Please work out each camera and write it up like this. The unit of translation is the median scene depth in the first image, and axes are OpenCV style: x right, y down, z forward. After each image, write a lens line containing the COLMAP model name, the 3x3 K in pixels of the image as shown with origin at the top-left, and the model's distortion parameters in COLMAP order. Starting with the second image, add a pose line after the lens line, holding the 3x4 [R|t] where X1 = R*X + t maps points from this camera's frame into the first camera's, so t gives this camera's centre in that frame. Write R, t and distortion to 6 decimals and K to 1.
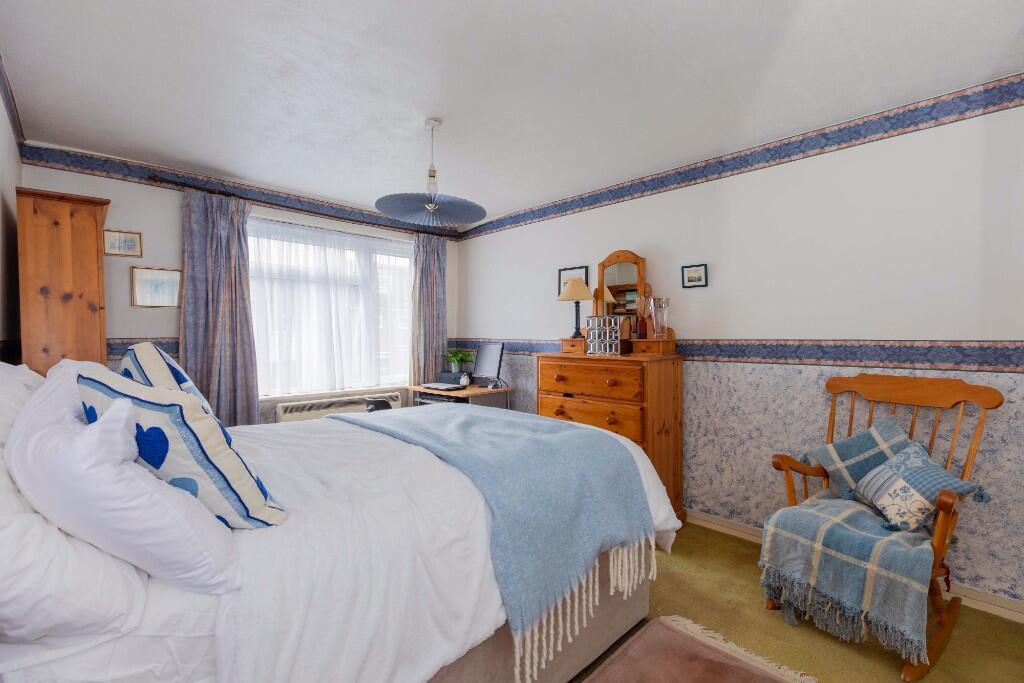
lens RADIAL K [[457.4, 0, 510.3], [0, 457.4, 343.1], [0, 0, 1]] dist [0.000073, -0.000010]
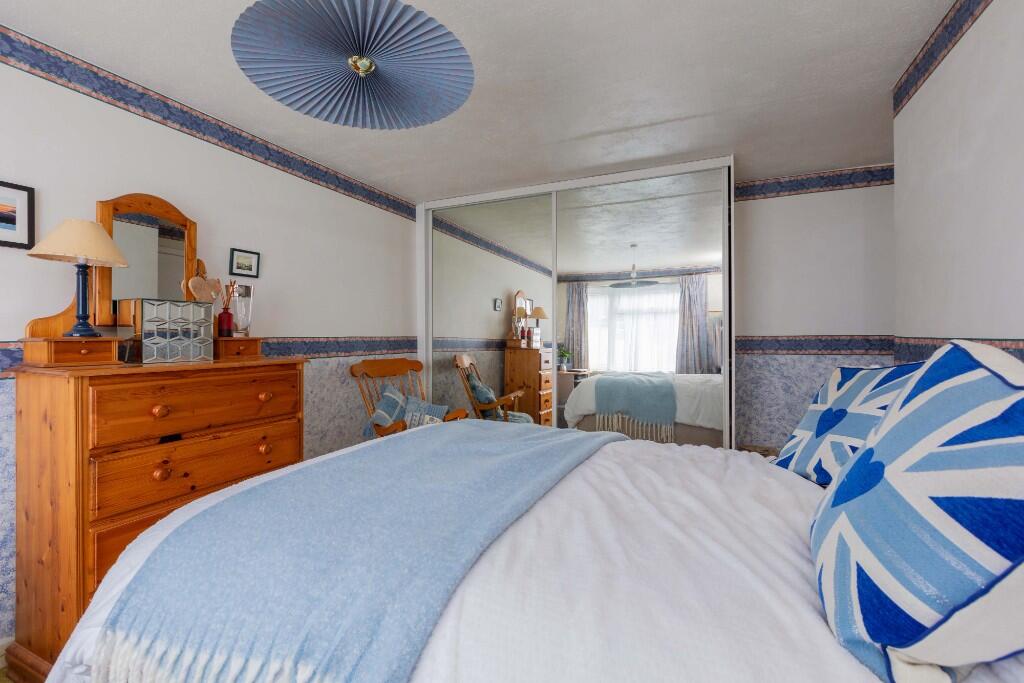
lens RADIAL K [[457.4, 0, 512.4], [0, 457.4, 336.5], [0, 0, 1]] dist [0.000073, -0.000010]
pose [[-0.386366, -0.001962, 0.922343, -0.604849], [0.013808, 0.999873, 0.007911, -0.010205], [-0.922242, 0.015793, -0.386290, 0.915885]]
